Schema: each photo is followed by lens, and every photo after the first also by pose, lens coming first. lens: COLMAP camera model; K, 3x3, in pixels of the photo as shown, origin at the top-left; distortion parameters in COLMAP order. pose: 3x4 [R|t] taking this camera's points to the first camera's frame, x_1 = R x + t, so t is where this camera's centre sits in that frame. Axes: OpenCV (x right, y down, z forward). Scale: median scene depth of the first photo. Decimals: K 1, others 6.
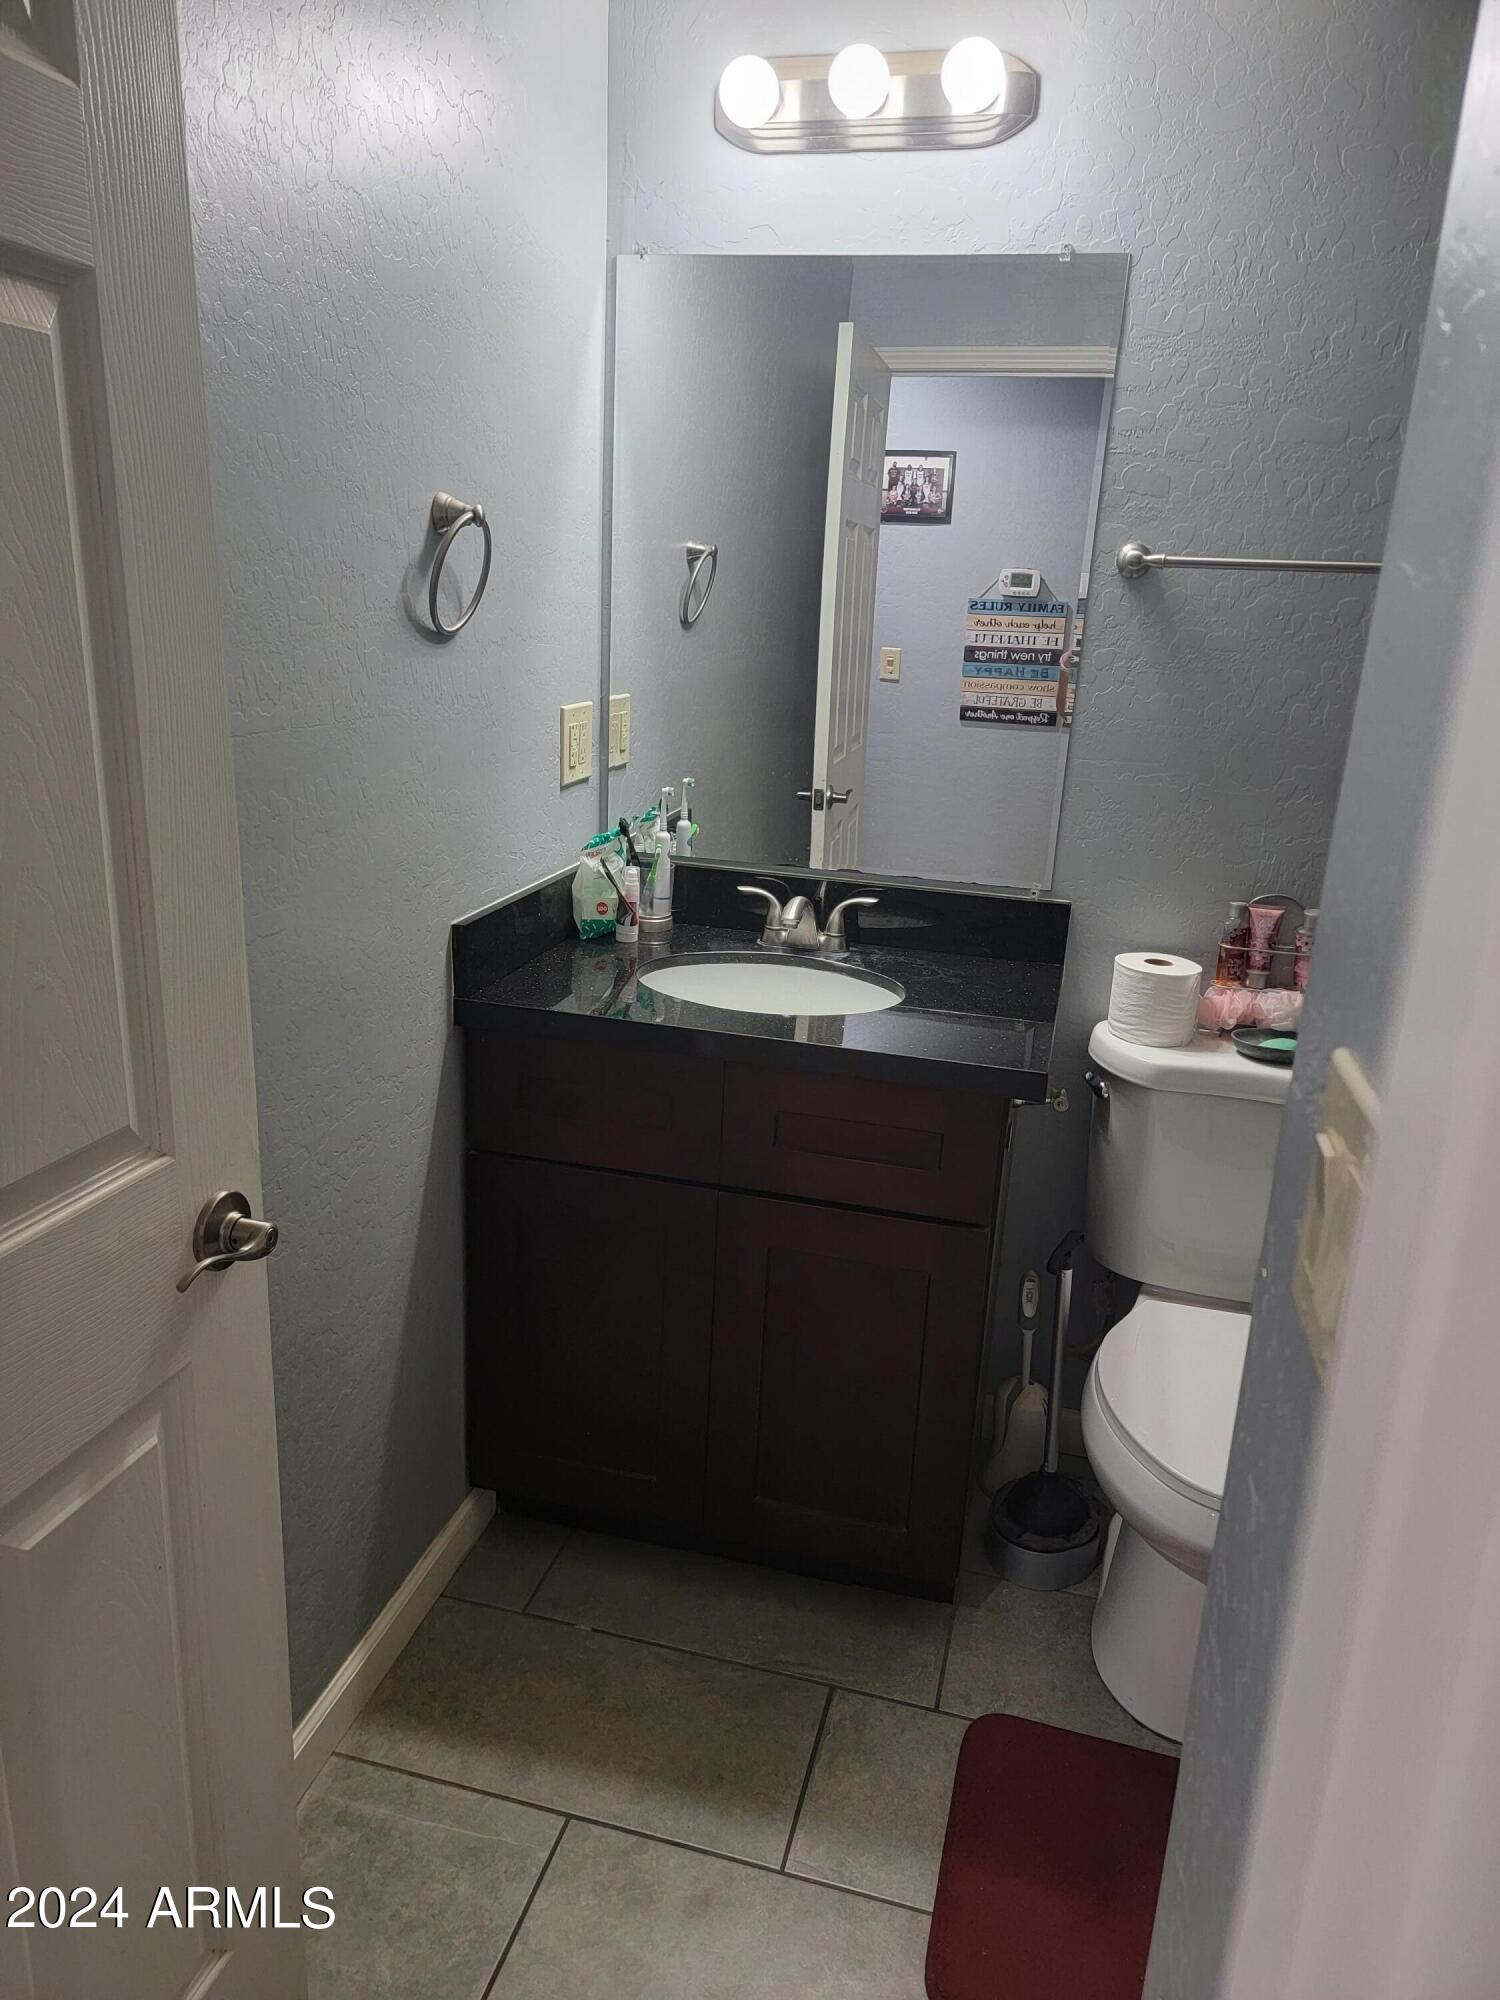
lens RADIAL K [[1388.4, 0, 746.2], [0, 1388.4, 1005.8], [0, 0, 1]] dist [0.065476, -0.043055]
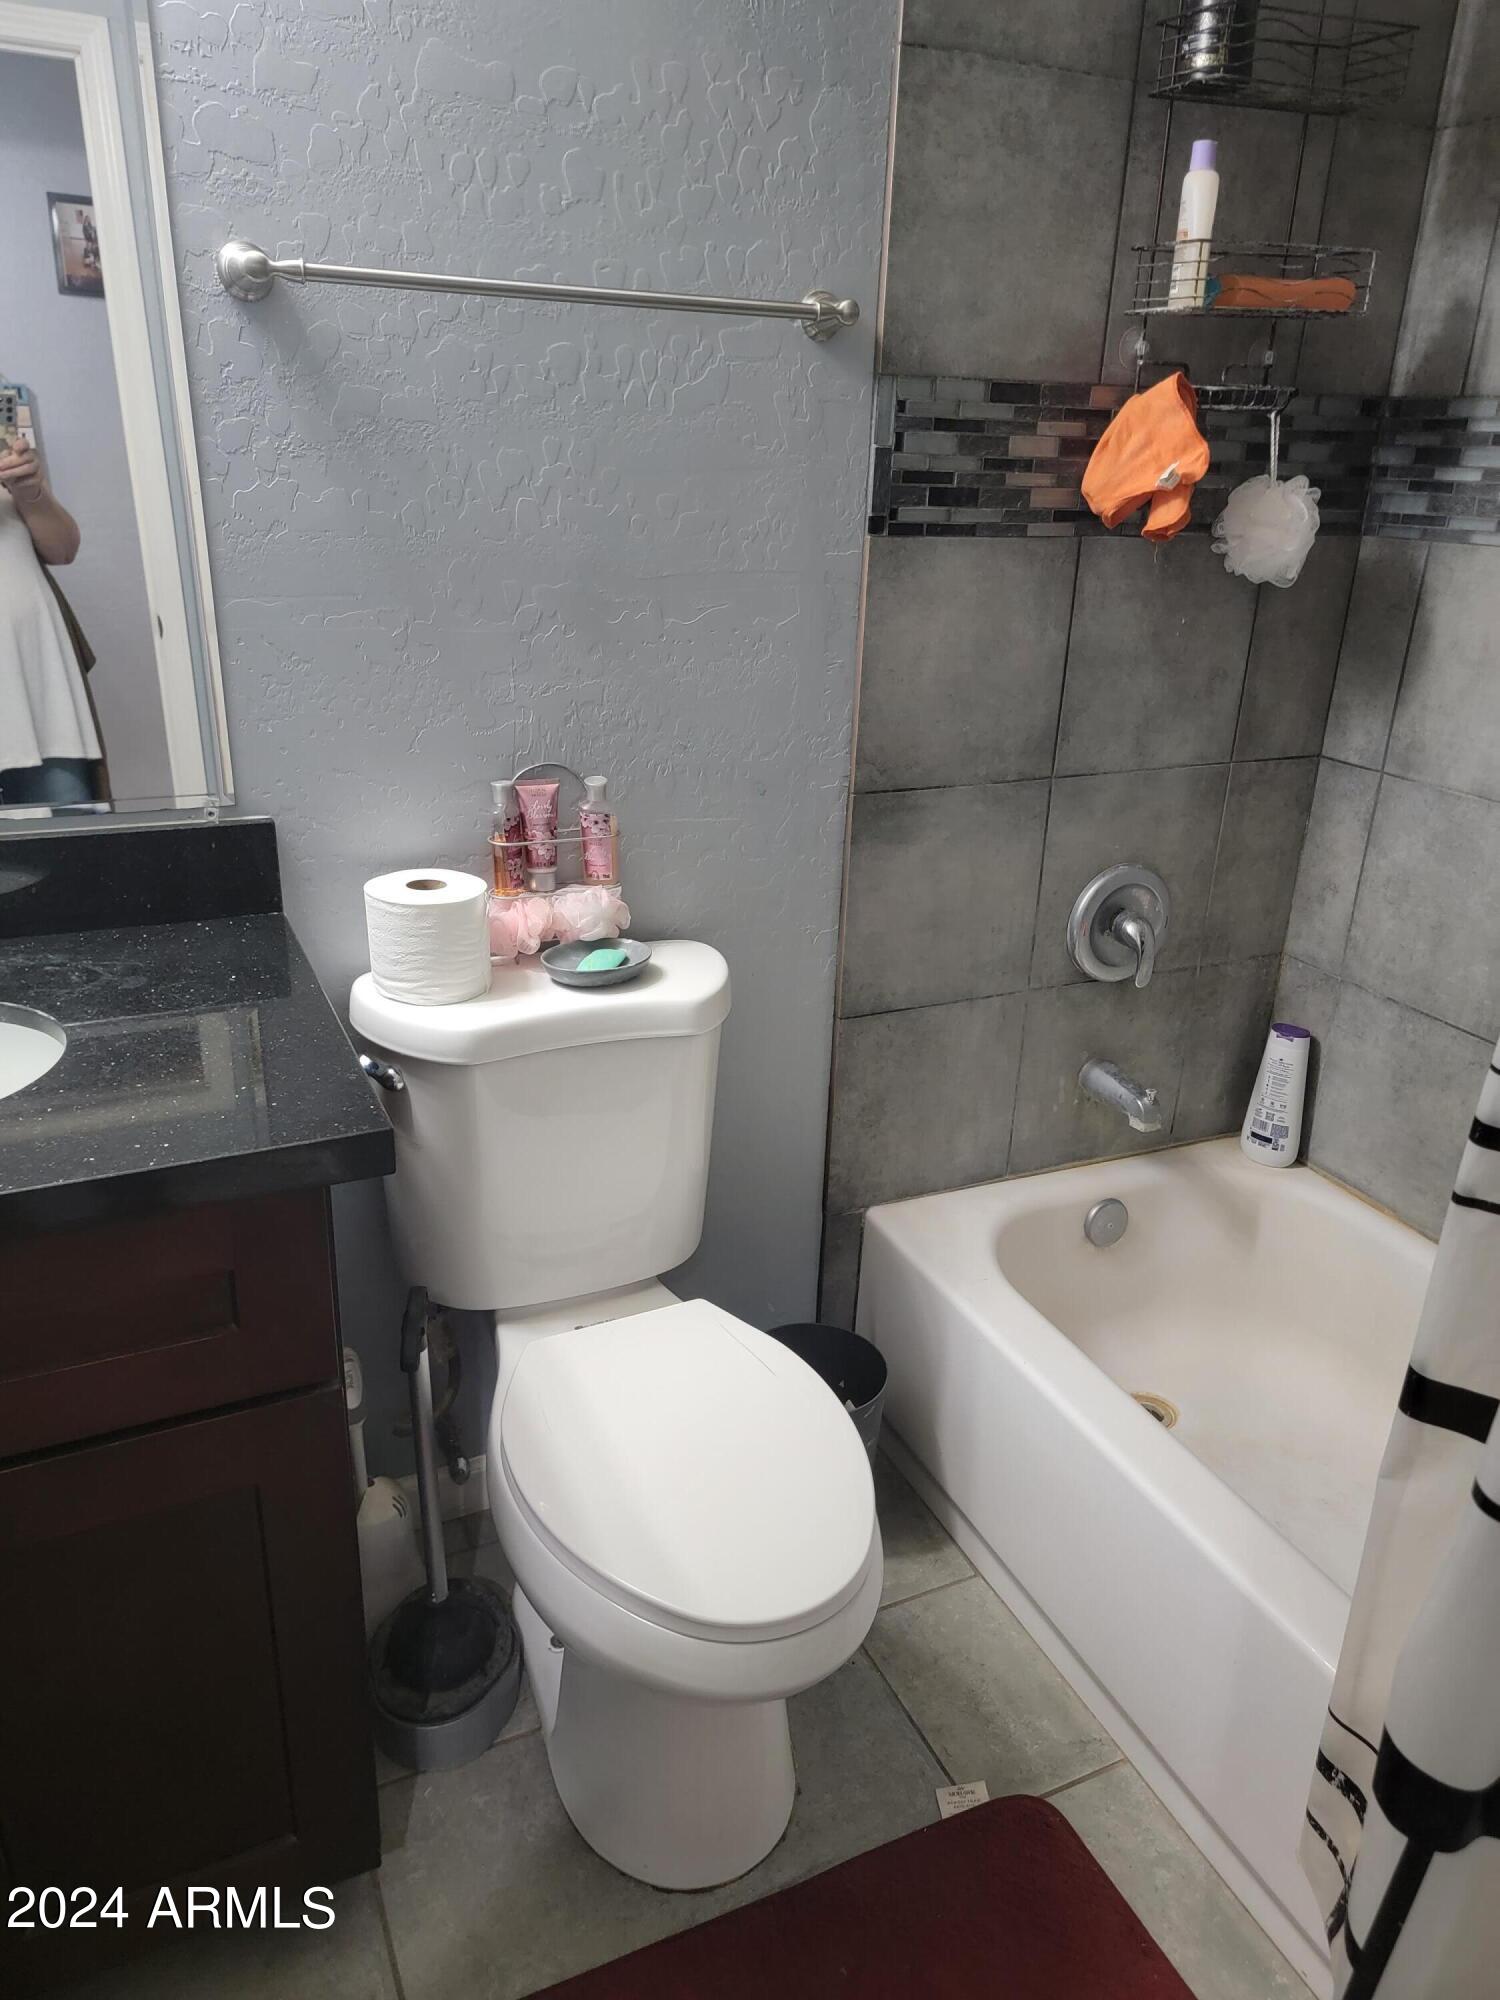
lens RADIAL K [[1388.4, 0, 753.6], [0, 1388.4, 1004.0], [0, 0, 1]] dist [0.065476, -0.043055]
pose [[0.768581, -0.257988, 0.585428, -0.005889], [0.186372, 0.965685, 0.180883, -0.069345], [-0.612004, -0.029916, 0.790289, 0.337233]]
